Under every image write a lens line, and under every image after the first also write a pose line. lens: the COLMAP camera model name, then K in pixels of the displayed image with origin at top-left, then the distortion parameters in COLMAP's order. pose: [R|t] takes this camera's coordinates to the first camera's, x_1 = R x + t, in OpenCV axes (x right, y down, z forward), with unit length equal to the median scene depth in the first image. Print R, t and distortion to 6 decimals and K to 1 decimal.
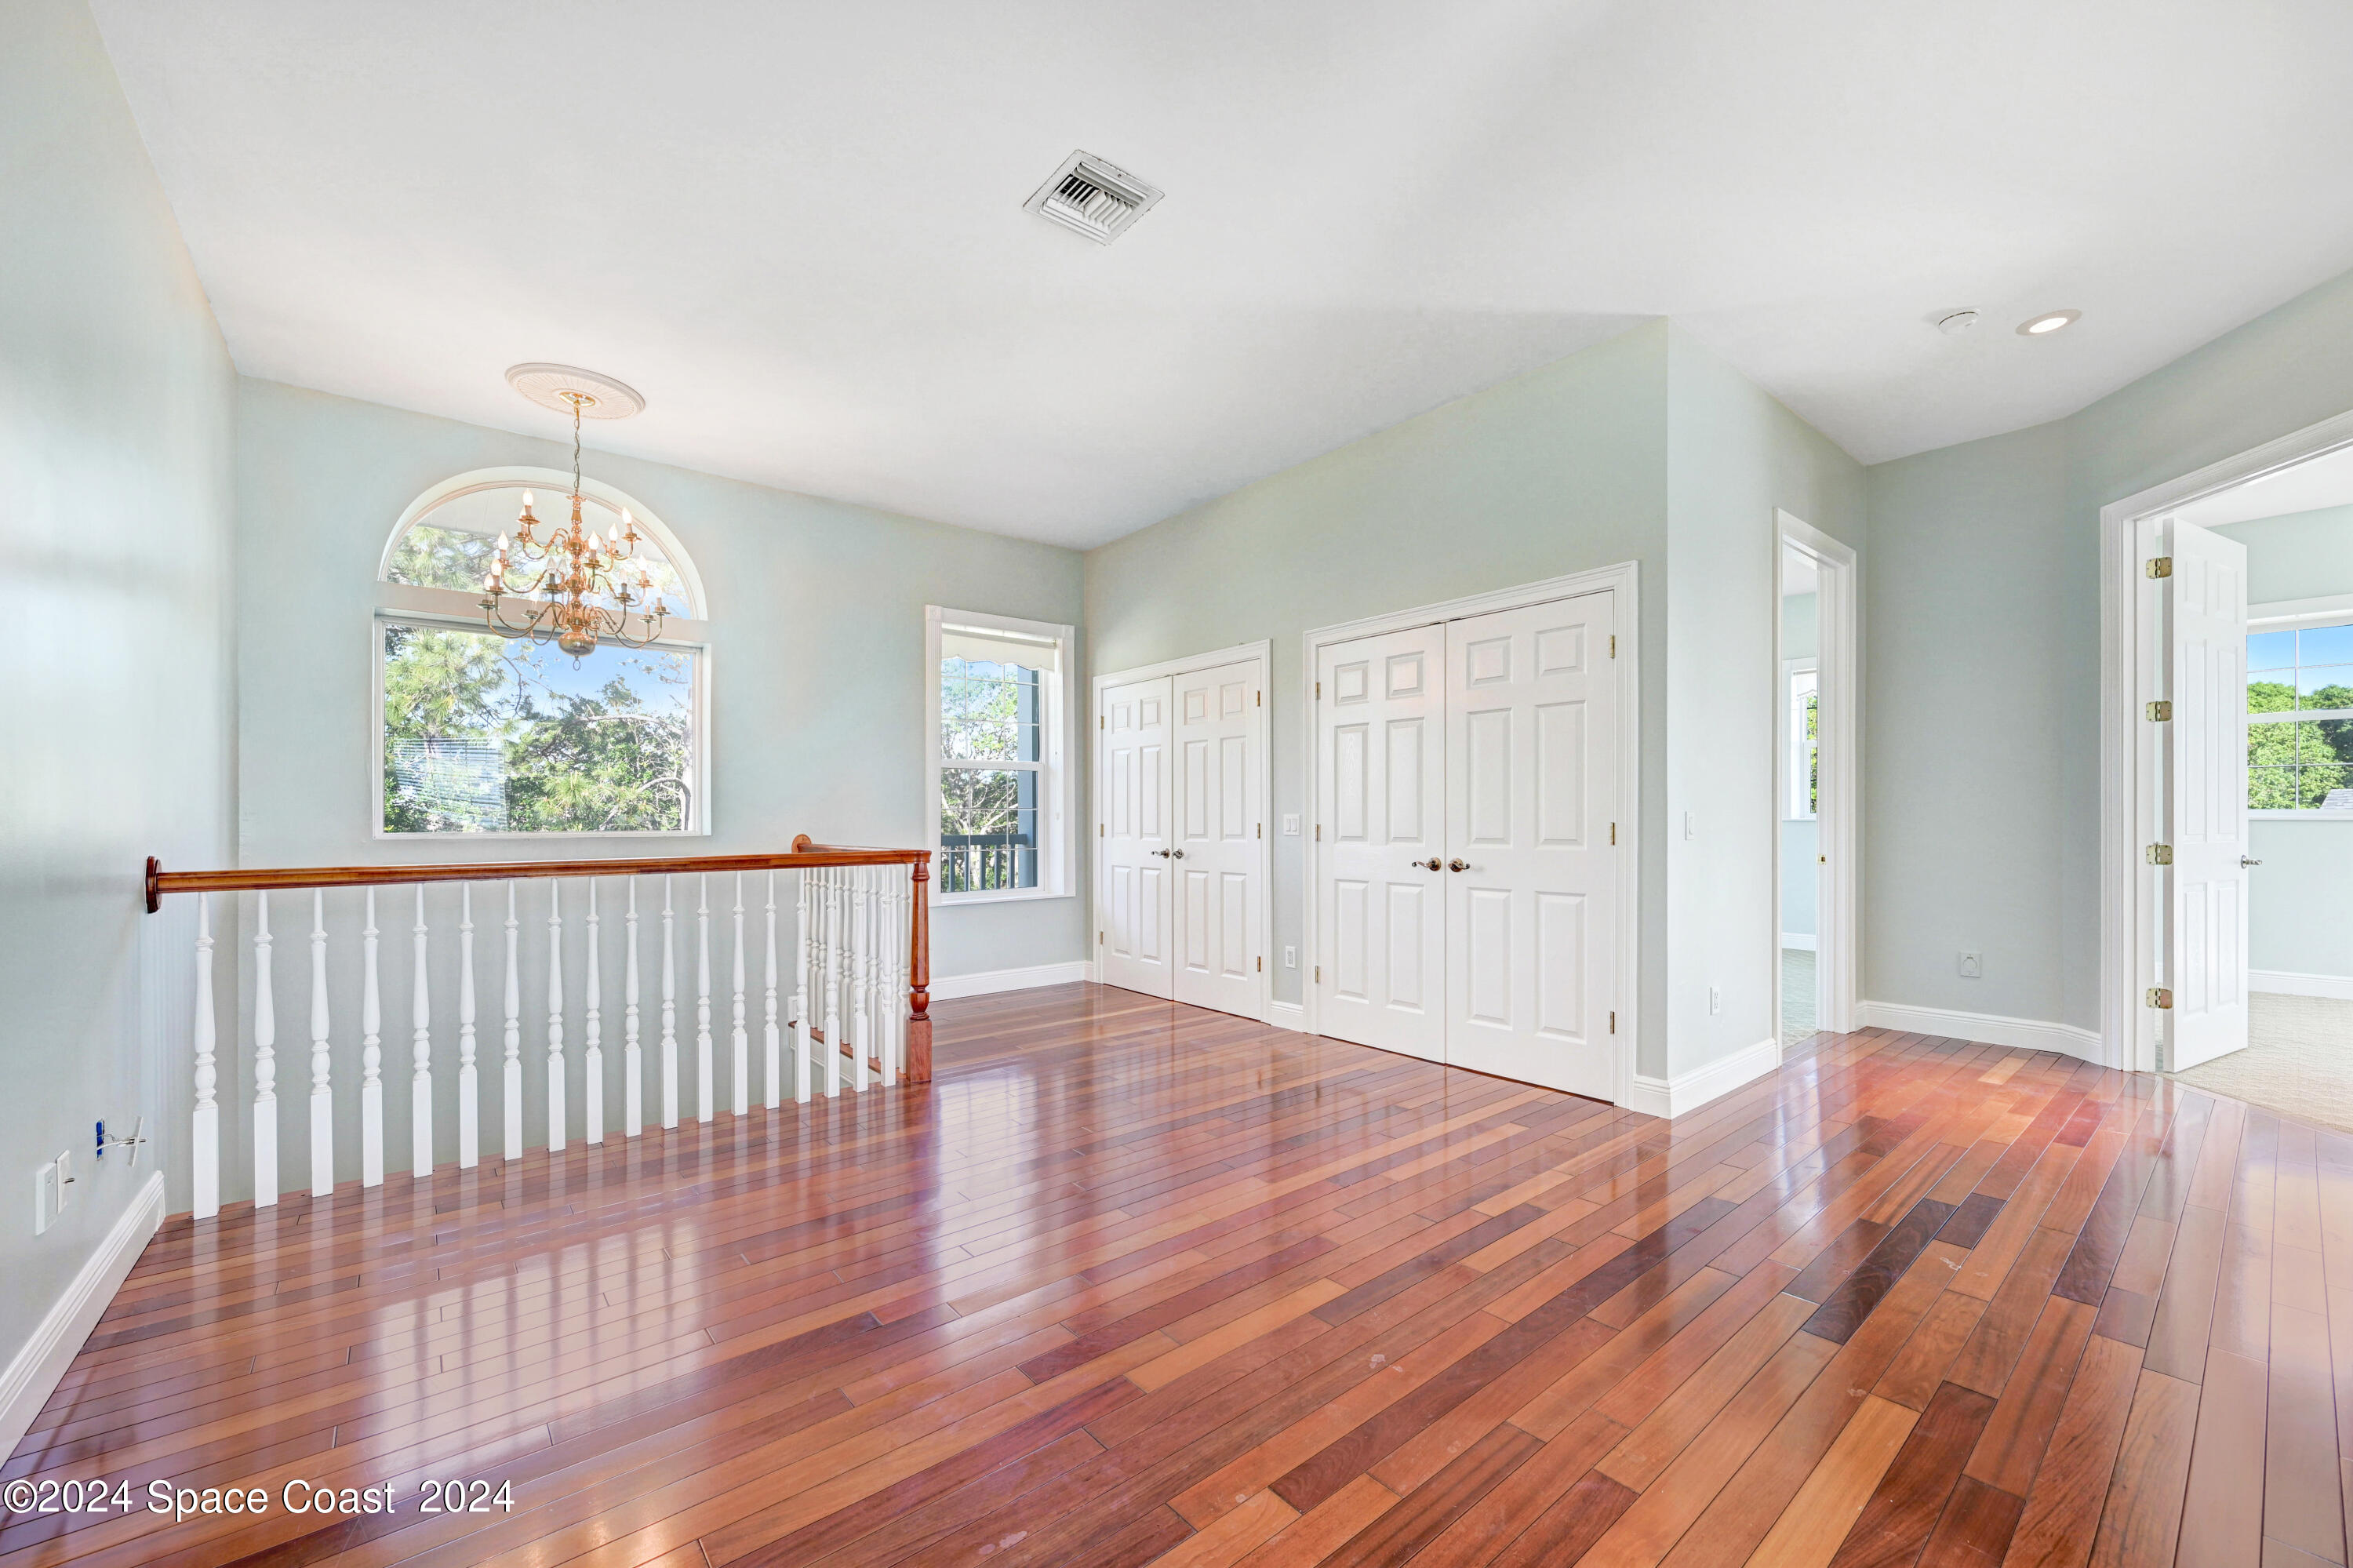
lens RADIAL K [[933.5, 0, 1163.4], [0, 933.5, 823.6], [0, 0, 1]] dist [-0.000261, -0.000024]
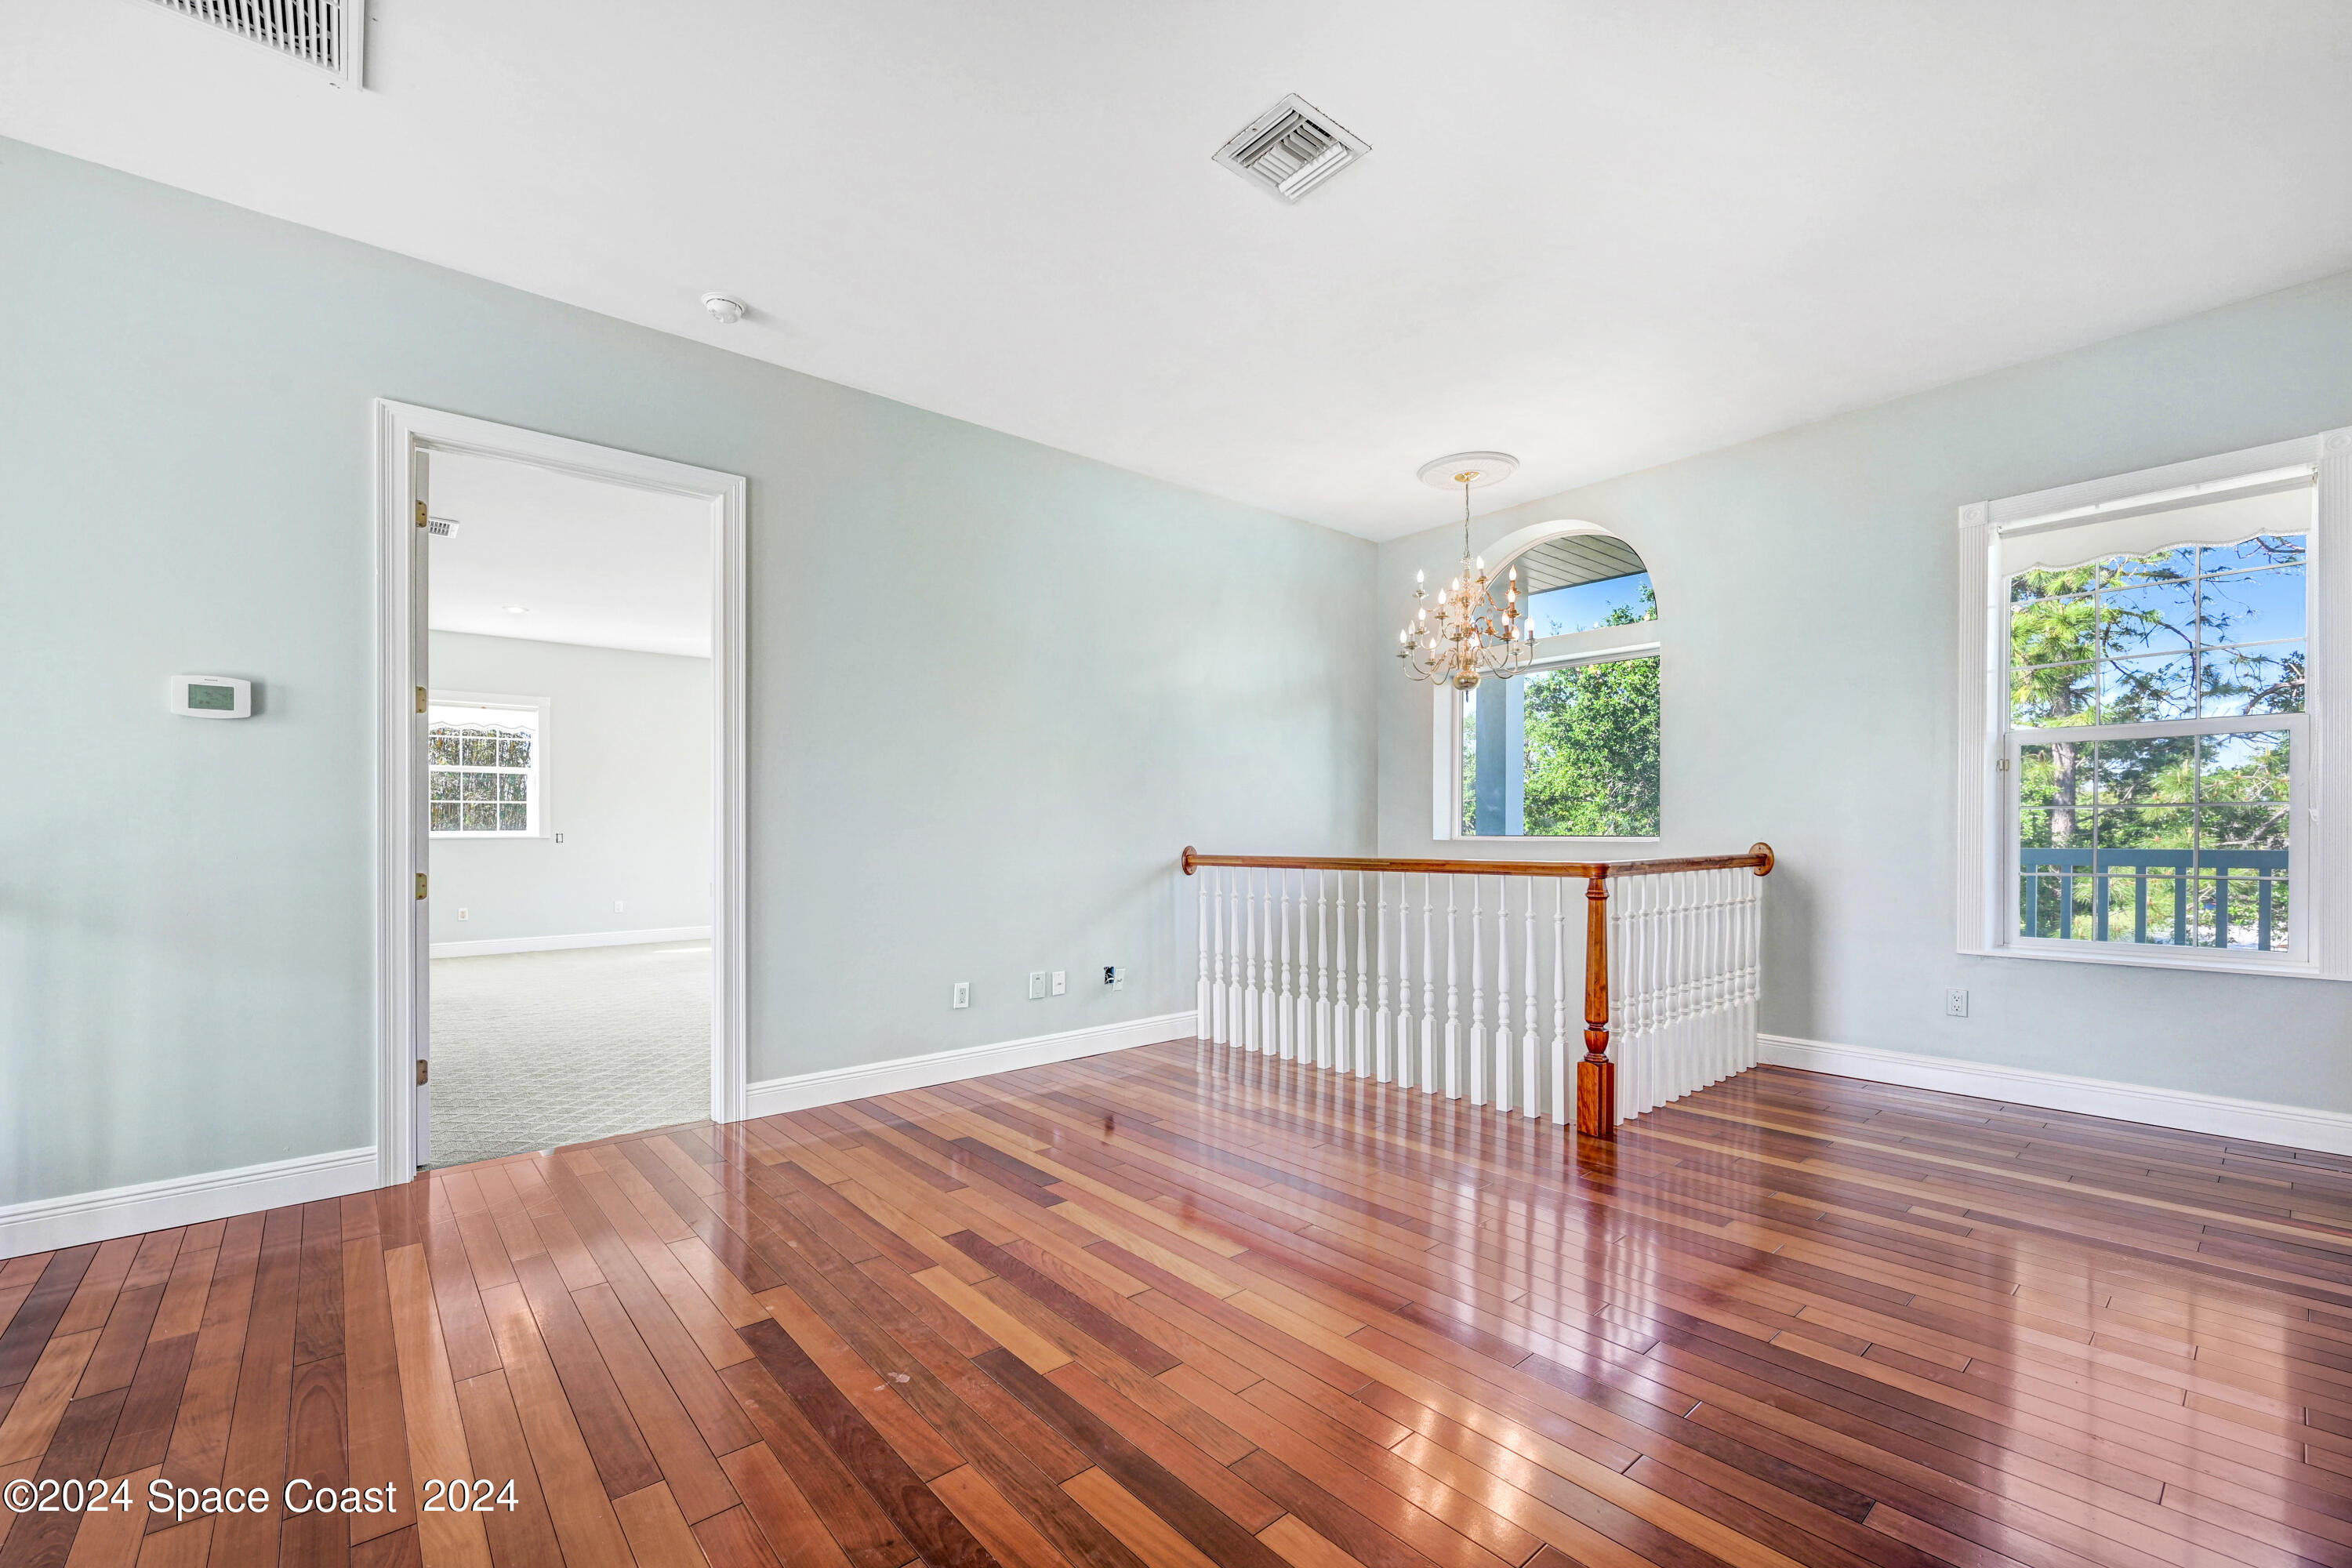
lens RADIAL K [[933.1, 0, 1162.9], [0, 933.1, 823.6], [0, 0, 1]] dist [-0.000261, -0.000024]
pose [[0.035592, -0.000144, -0.999366, 0.567260], [-0.000671, 1.000000, -0.000168, -0.007895], [0.999366, 0.000676, 0.035592, 0.571846]]
